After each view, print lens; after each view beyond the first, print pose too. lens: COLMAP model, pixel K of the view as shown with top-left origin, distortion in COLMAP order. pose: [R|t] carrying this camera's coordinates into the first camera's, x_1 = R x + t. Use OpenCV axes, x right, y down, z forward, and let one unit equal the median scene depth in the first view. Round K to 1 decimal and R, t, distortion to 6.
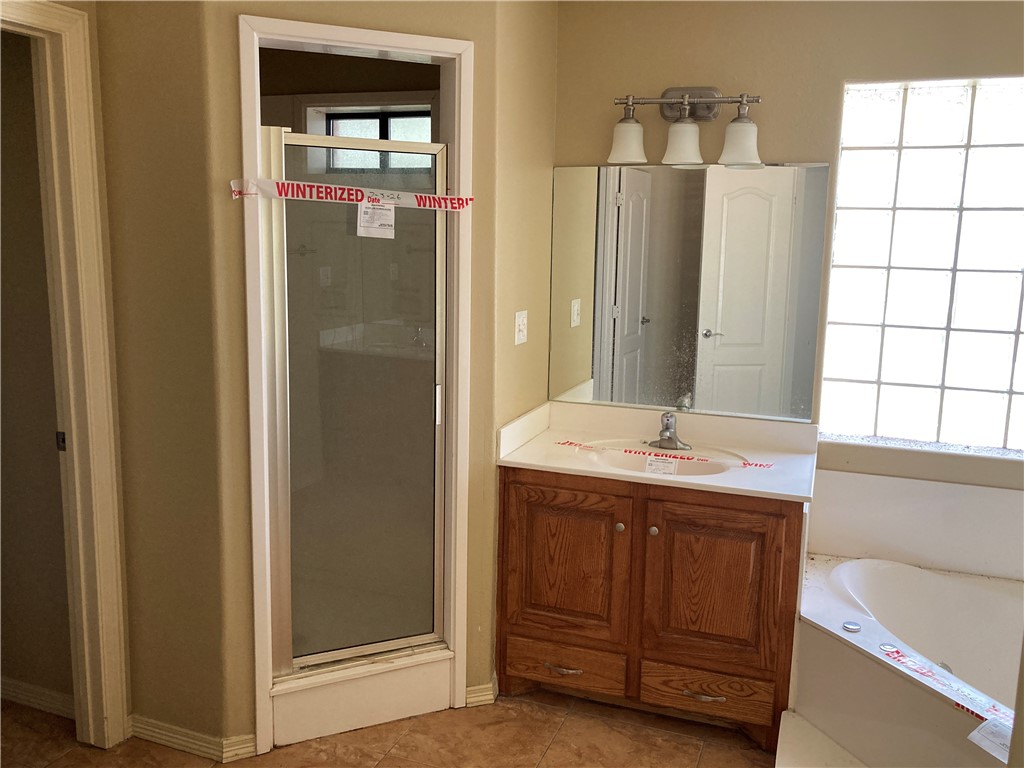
lens RADIAL K [[847.7, 0, 517.5], [0, 847.7, 376.2], [0, 0, 1]] dist [0.063682, -0.057916]
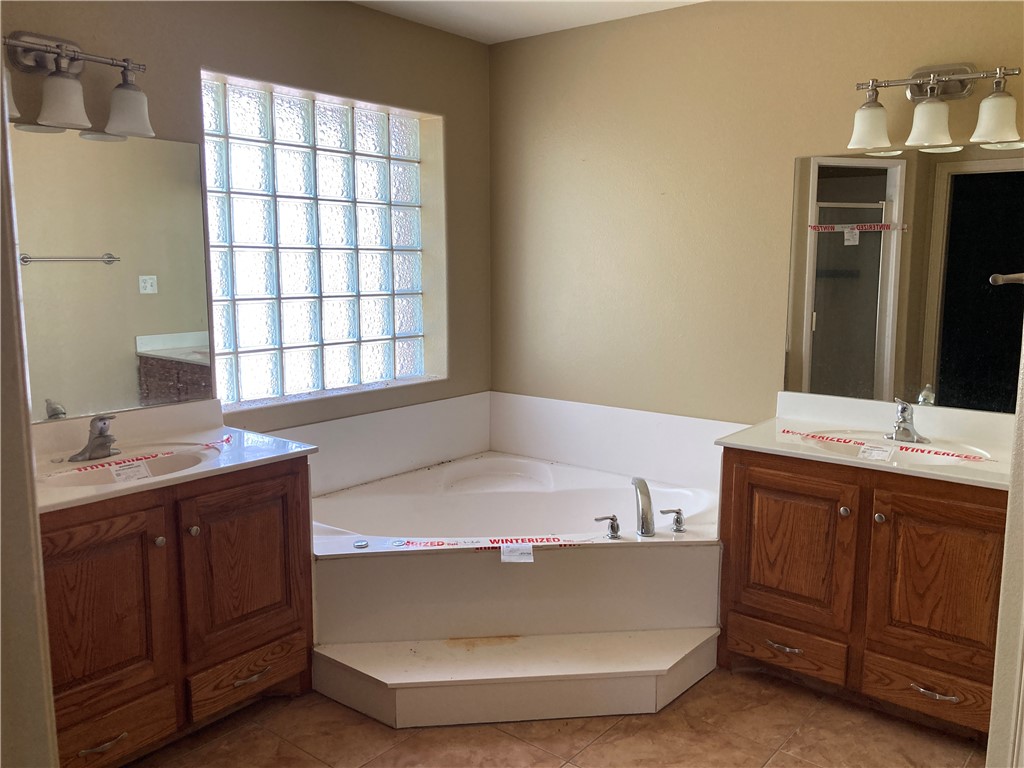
lens RADIAL K [[847.7, 0, 517.6], [0, 847.7, 385.6], [0, 0, 1]] dist [0.063682, -0.057916]
pose [[0.321862, -0.163317, 0.932594, -0.550892], [0.159291, 0.980310, 0.116698, -0.023953], [-0.933290, 0.110994, 0.341540, 0.333902]]
